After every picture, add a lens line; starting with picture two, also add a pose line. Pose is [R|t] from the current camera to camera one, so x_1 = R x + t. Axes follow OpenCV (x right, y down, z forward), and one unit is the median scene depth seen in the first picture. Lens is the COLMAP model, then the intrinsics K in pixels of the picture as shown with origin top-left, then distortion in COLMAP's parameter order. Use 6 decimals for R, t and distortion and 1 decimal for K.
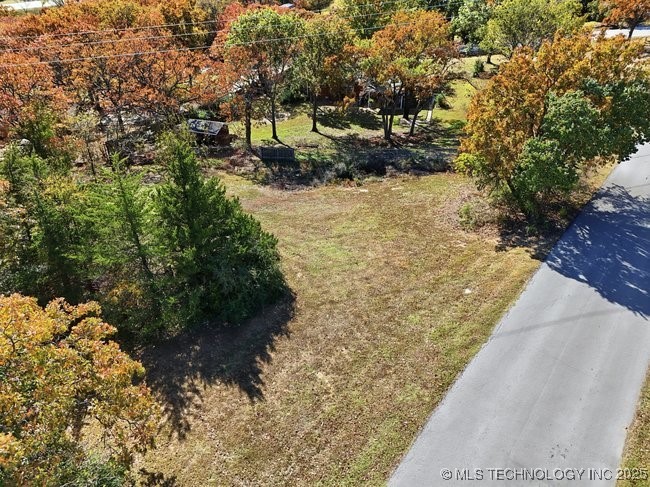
lens RADIAL K [[497.6, 0, 325.0], [0, 497.6, 243.5], [0, 0, 1]] dist [0.044933, -0.003261]
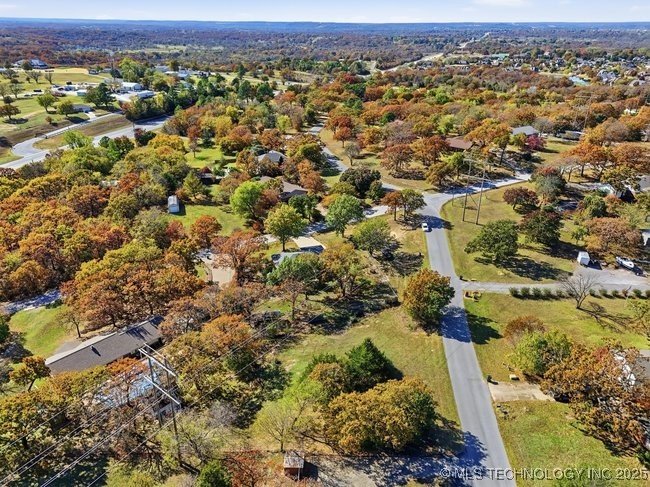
lens RADIAL K [[497.6, 0, 325.0], [0, 497.6, 243.5], [0, 0, 1]] dist [0.044933, -0.003261]
pose [[0.841165, -0.217179, 0.495252, -1.678262], [0.275775, 0.960054, -0.047388, -0.579826], [-0.465177, 0.176439, 0.867456, -1.645130]]
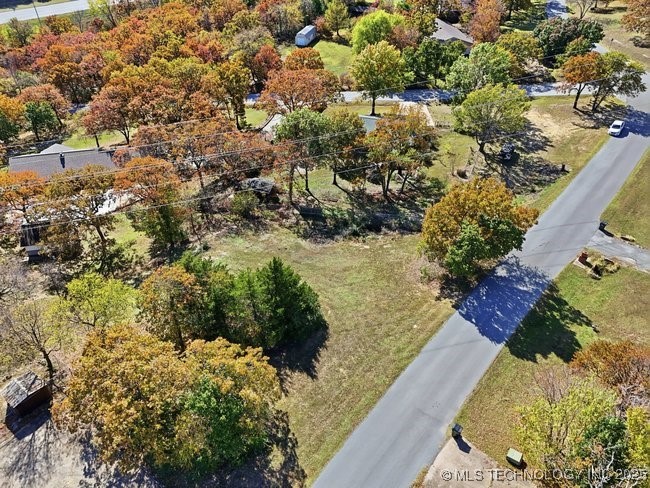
lens RADIAL K [[497.6, 0, 325.0], [0, 497.6, 244.0], [0, 0, 1]] dist [0.044933, -0.003261]
pose [[0.999596, 0.021793, -0.018255, -0.034332], [-0.020038, 0.995618, 0.091340, -0.315760], [0.020166, -0.090938, 0.995652, -0.744131]]
